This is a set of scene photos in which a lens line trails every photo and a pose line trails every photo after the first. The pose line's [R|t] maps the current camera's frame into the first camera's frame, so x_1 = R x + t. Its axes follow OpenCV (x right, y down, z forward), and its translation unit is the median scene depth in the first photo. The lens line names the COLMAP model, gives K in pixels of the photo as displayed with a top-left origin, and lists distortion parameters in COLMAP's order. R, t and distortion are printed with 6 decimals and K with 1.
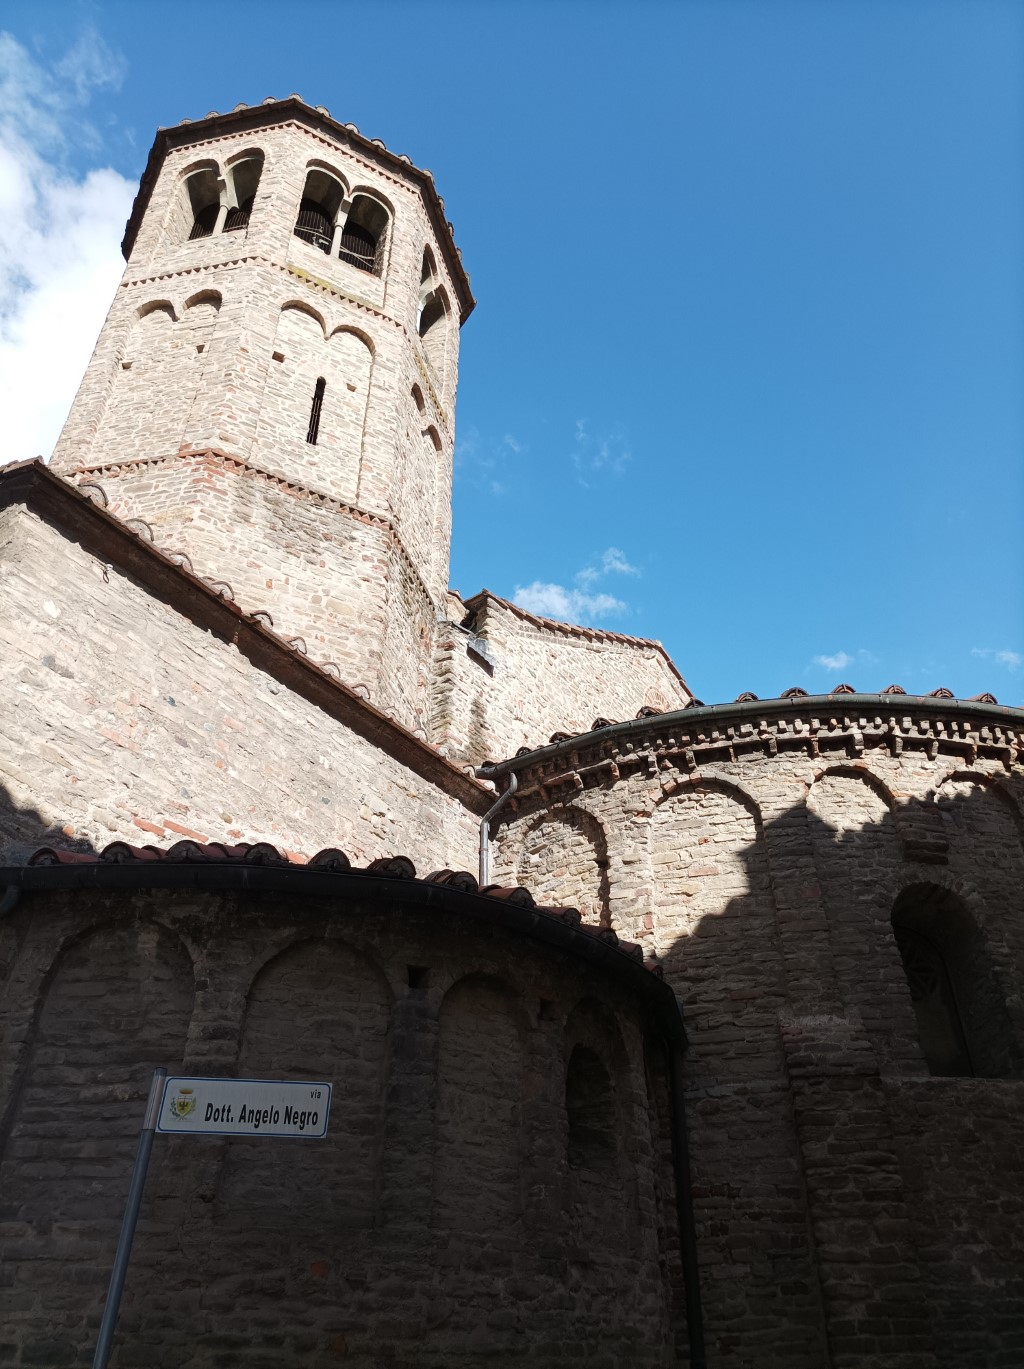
lens RADIAL K [[1032.3, 0, 513.4], [0, 1032.3, 682.1], [0, 0, 1]] dist [0.036806, -0.019240]
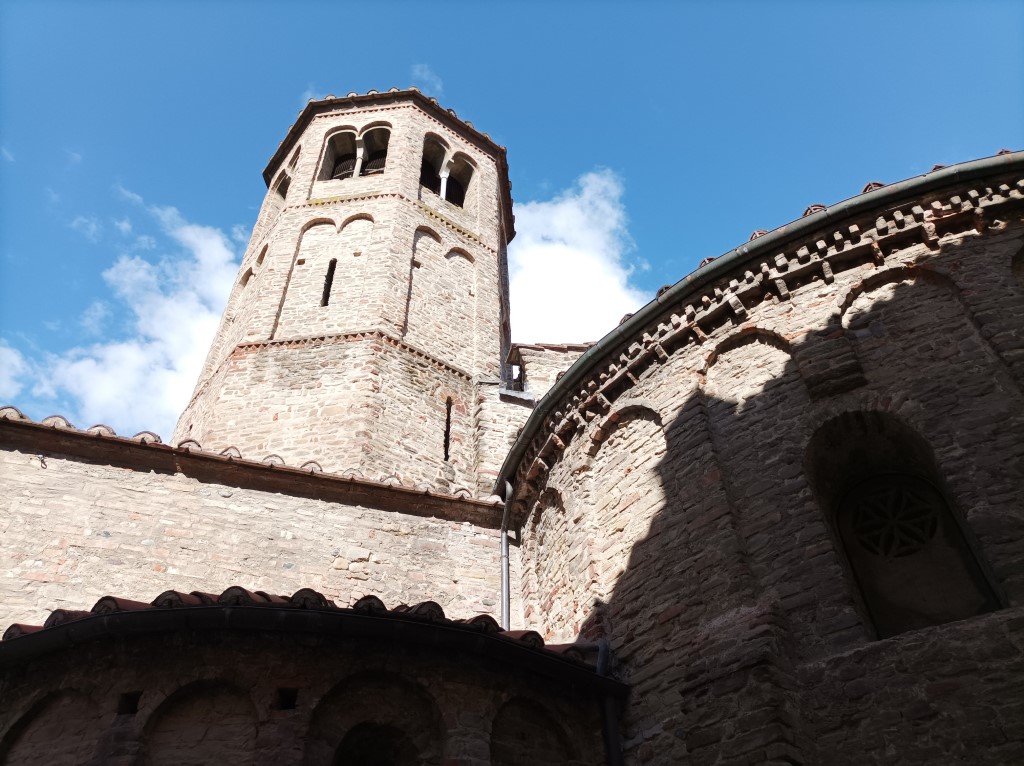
lens RADIAL K [[772.1, 0, 511.8], [0, 772.1, 375.9], [0, 0, 1]] dist [0.036806, -0.019240]
pose [[0.788715, -0.441025, -0.428282, 0.505652], [0.372344, 0.897049, -0.238039, 0.231741], [0.489172, 0.028277, 0.871729, 0.354269]]
